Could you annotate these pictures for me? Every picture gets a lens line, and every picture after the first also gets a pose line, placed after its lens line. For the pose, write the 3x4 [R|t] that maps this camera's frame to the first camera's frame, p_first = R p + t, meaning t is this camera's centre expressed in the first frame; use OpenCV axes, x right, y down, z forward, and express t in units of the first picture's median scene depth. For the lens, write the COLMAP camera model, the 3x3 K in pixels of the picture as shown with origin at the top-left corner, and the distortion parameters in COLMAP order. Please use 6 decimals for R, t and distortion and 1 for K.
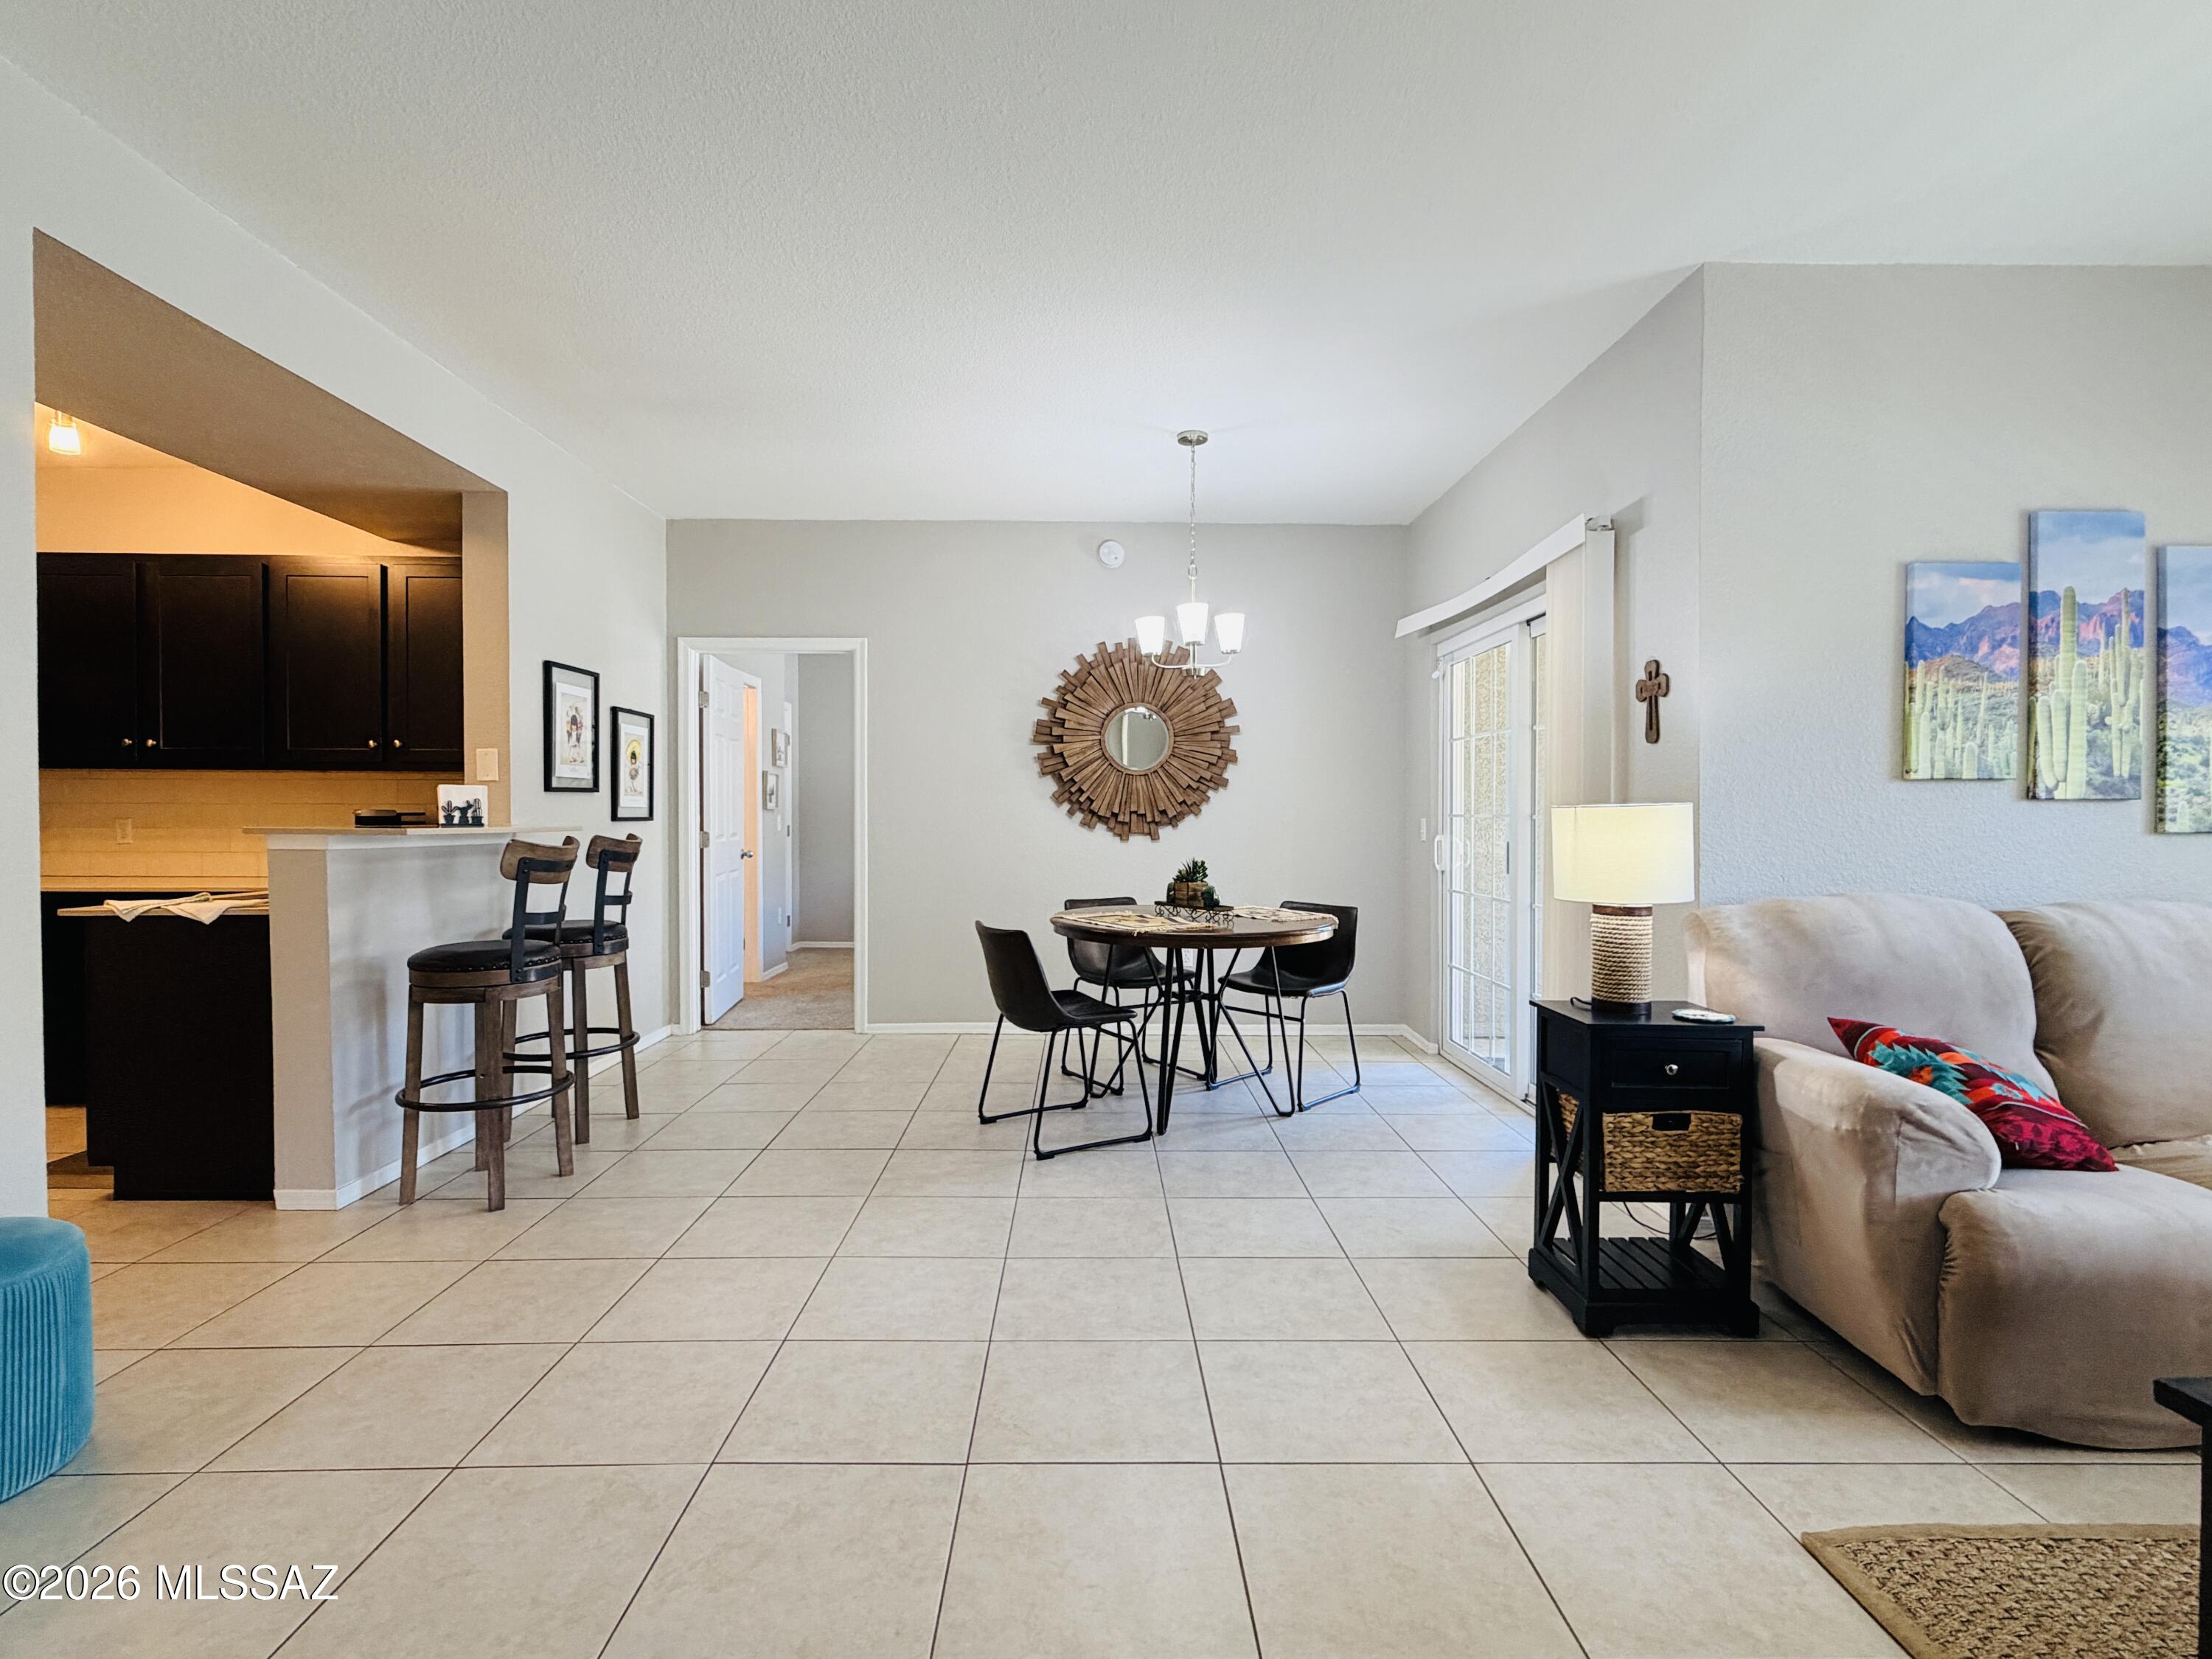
lens RADIAL K [[1067.3, 0, 1100.3], [0, 1067.3, 831.4], [0, 0, 1]] dist [-0.003181, -0.000388]
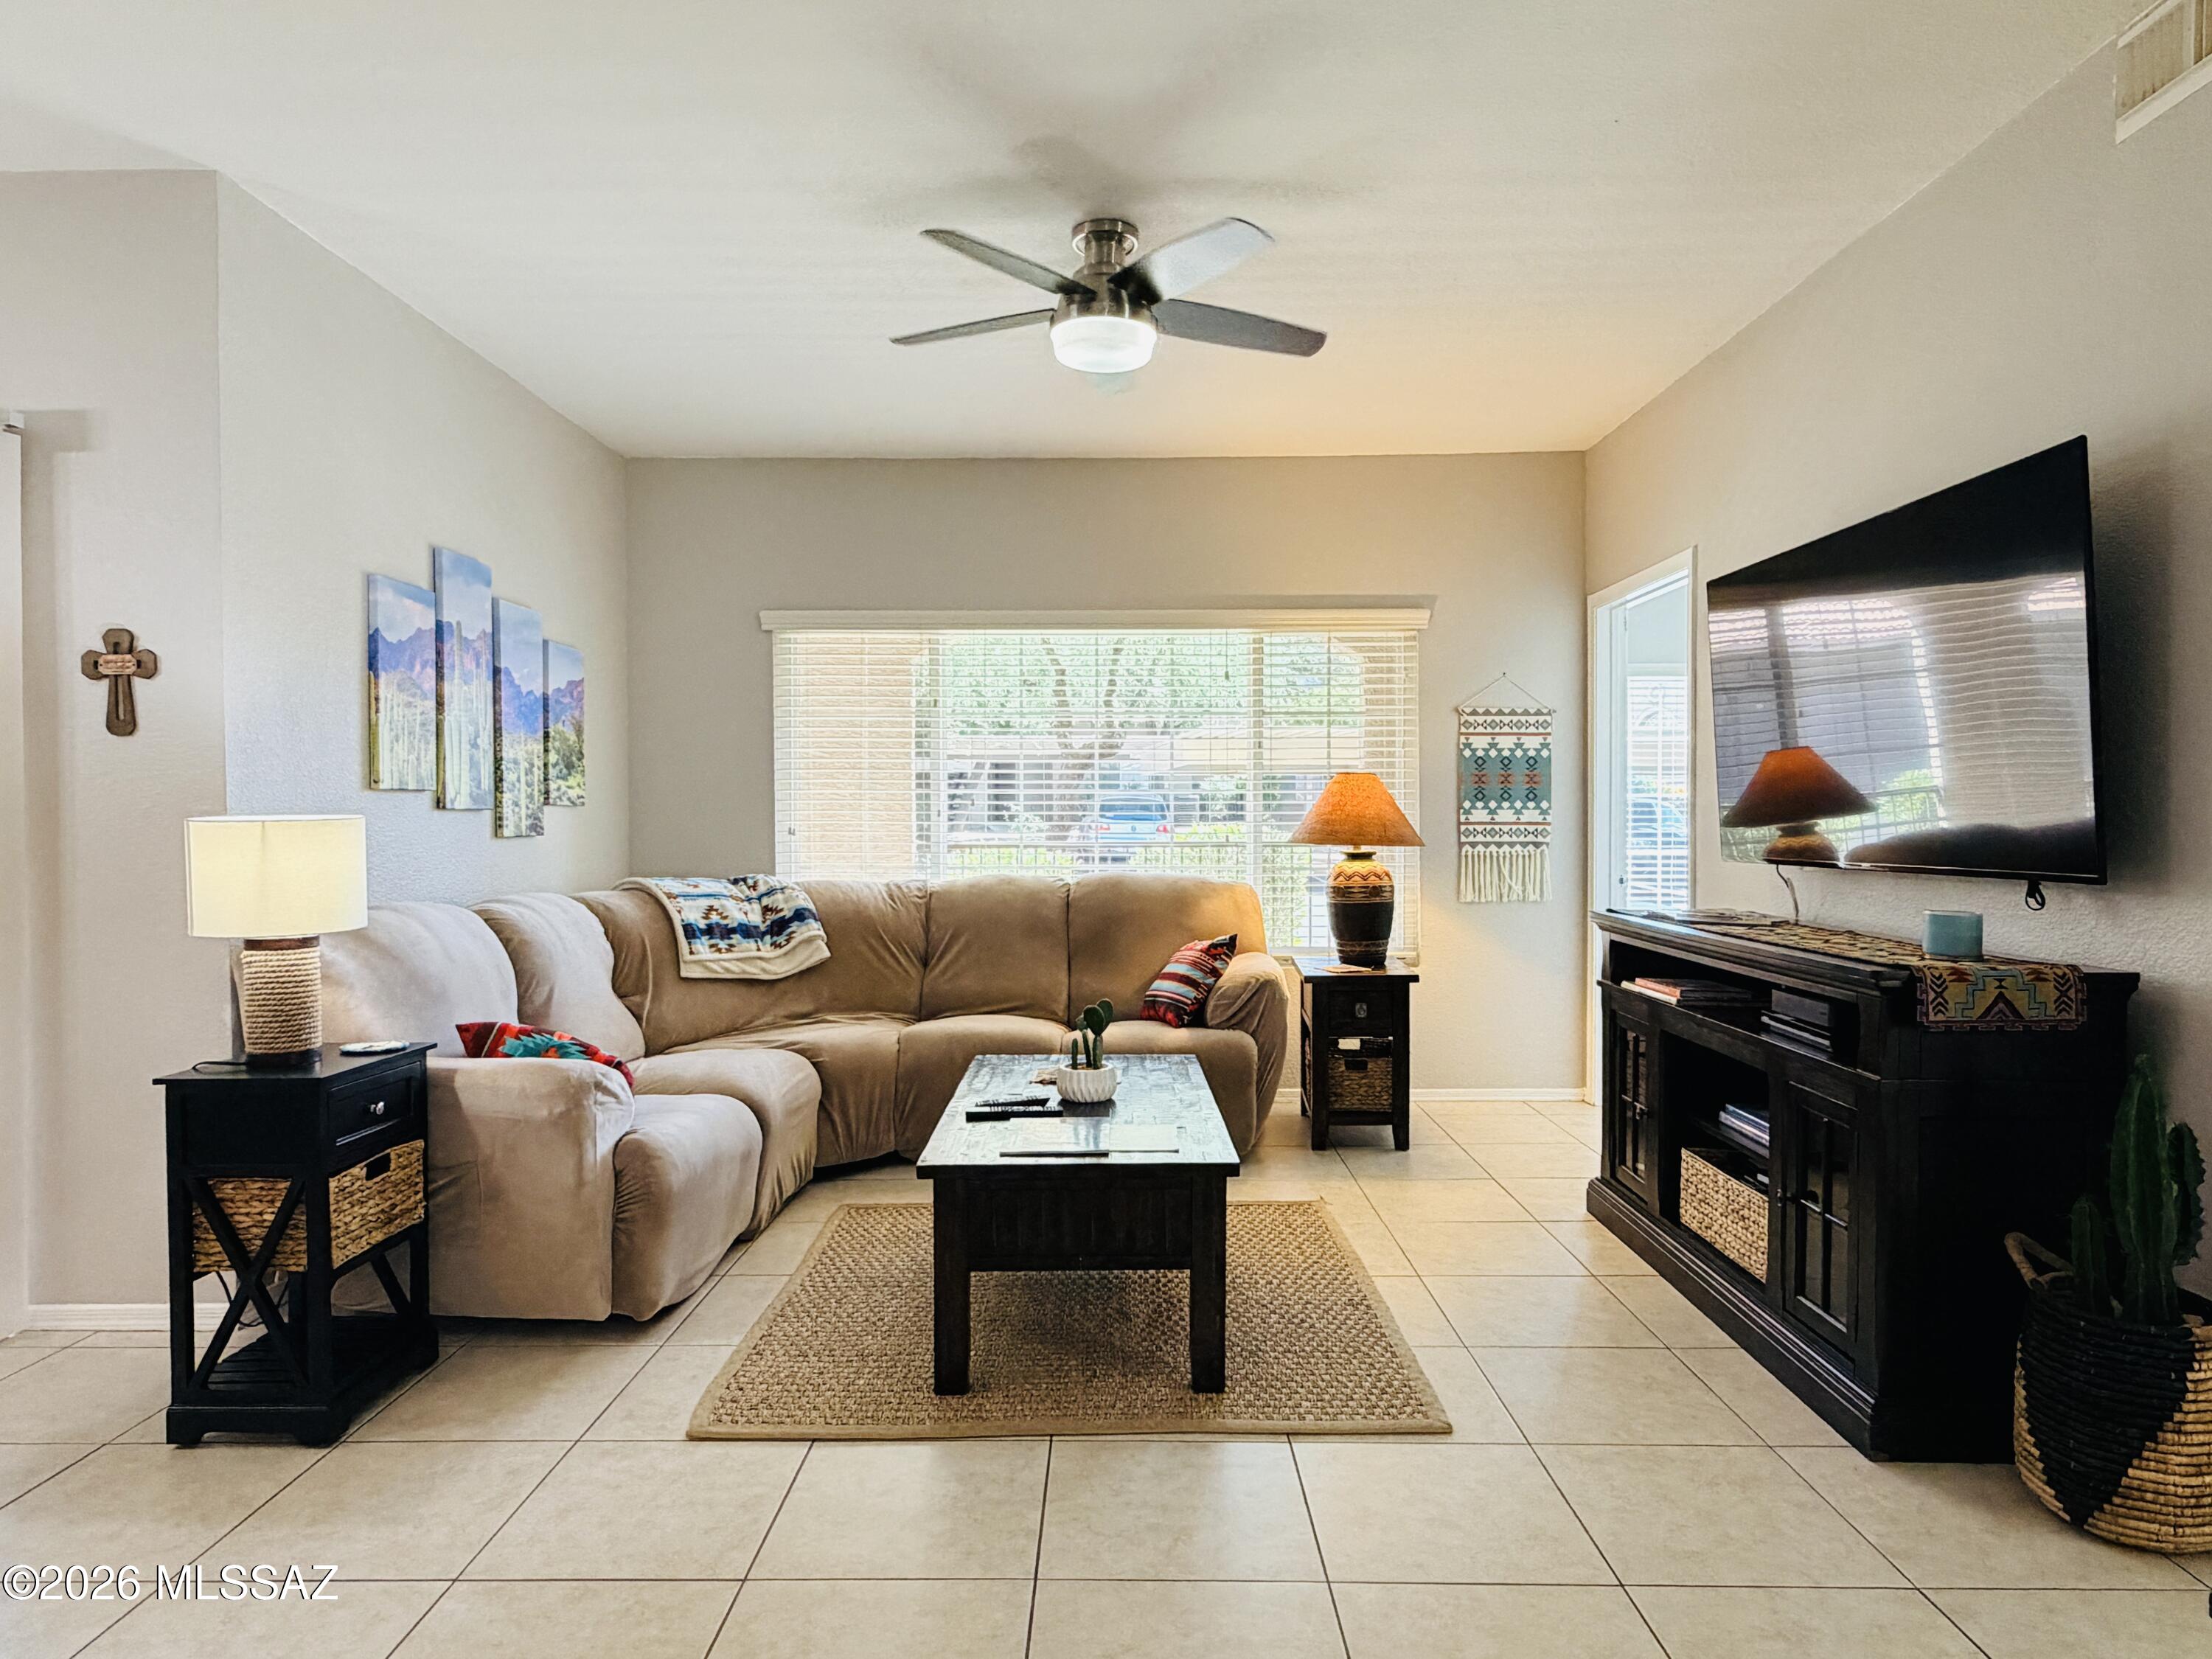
lens RADIAL K [[1289.8, 0, 1106.3], [0, 1289.8, 826.9], [0, 0, 1]] dist [0.003850, -0.006255]
pose [[0.023337, -0.012885, 0.999645, -0.348036], [0.016050, 0.999793, 0.012512, -0.013596], [-0.999599, 0.015752, 0.023539, 0.221430]]
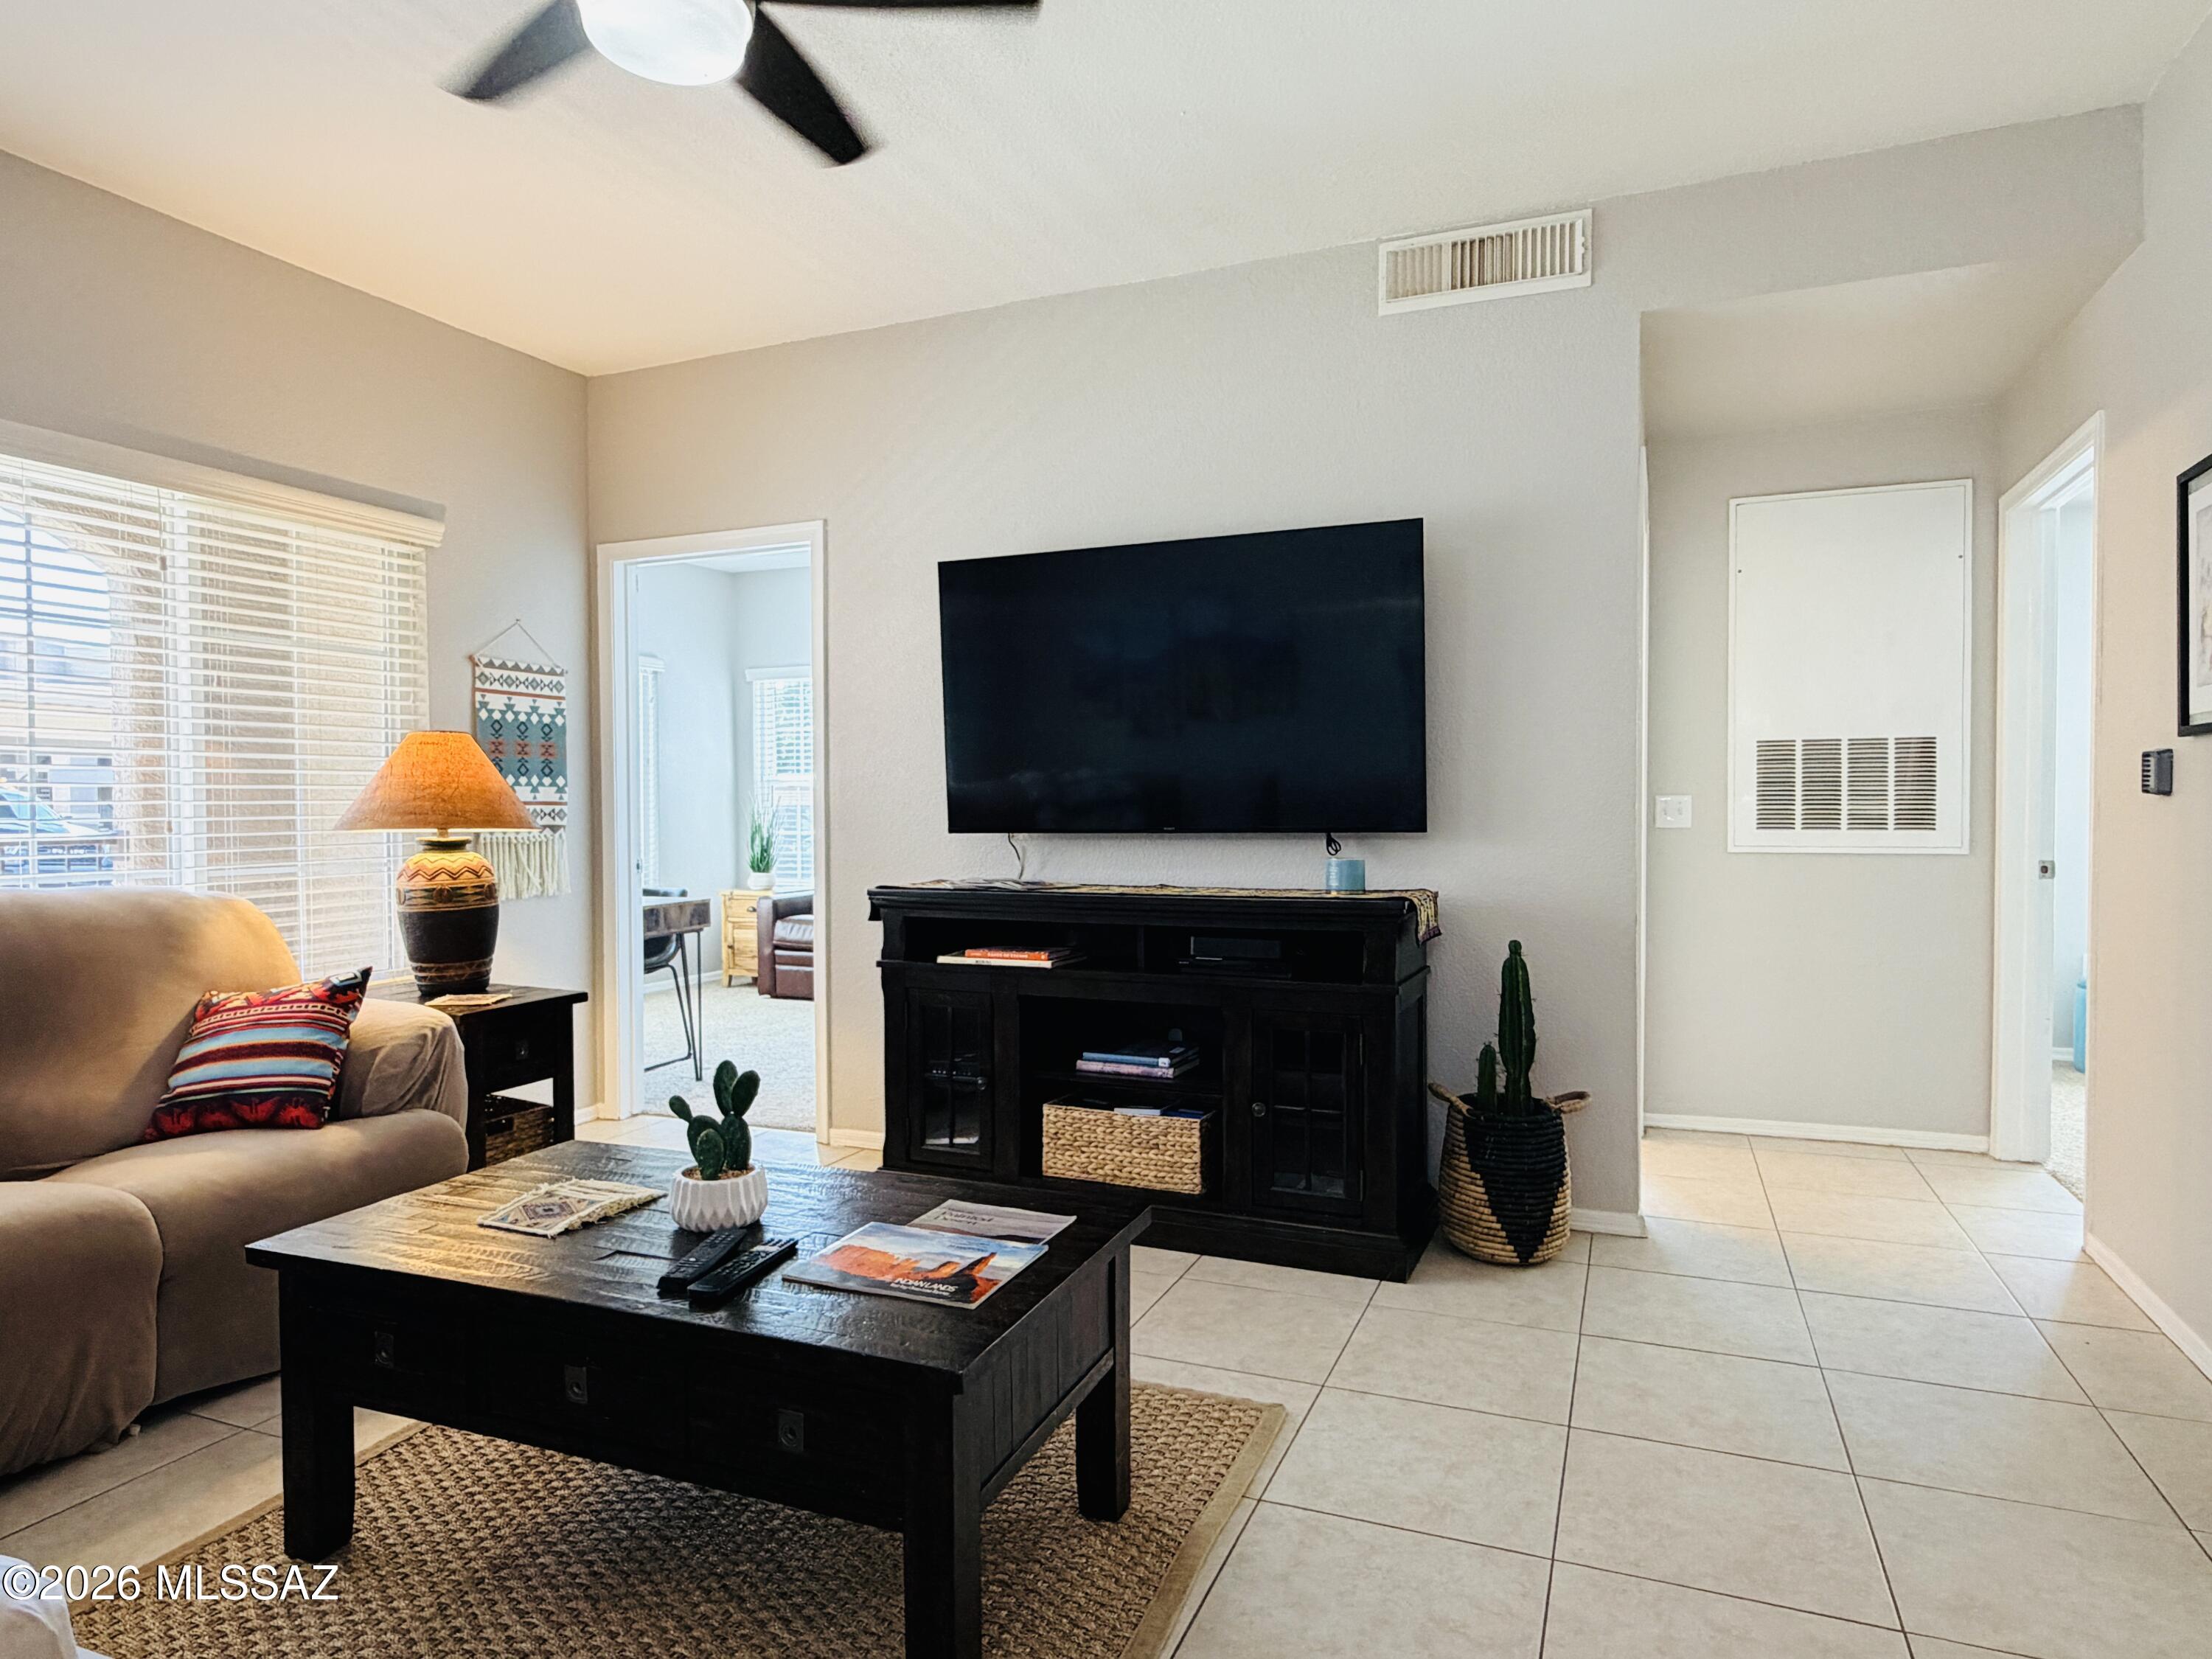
lens RADIAL K [[1289.8, 0, 1108.3], [0, 1289.8, 818.5], [0, 0, 1]] dist [0.003850, -0.006255]
pose [[-0.917261, -0.002313, 0.398279, 0.140914], [0.007793, 0.999687, 0.023754, -0.002073], [-0.398209, 0.024893, -0.916957, 0.681017]]
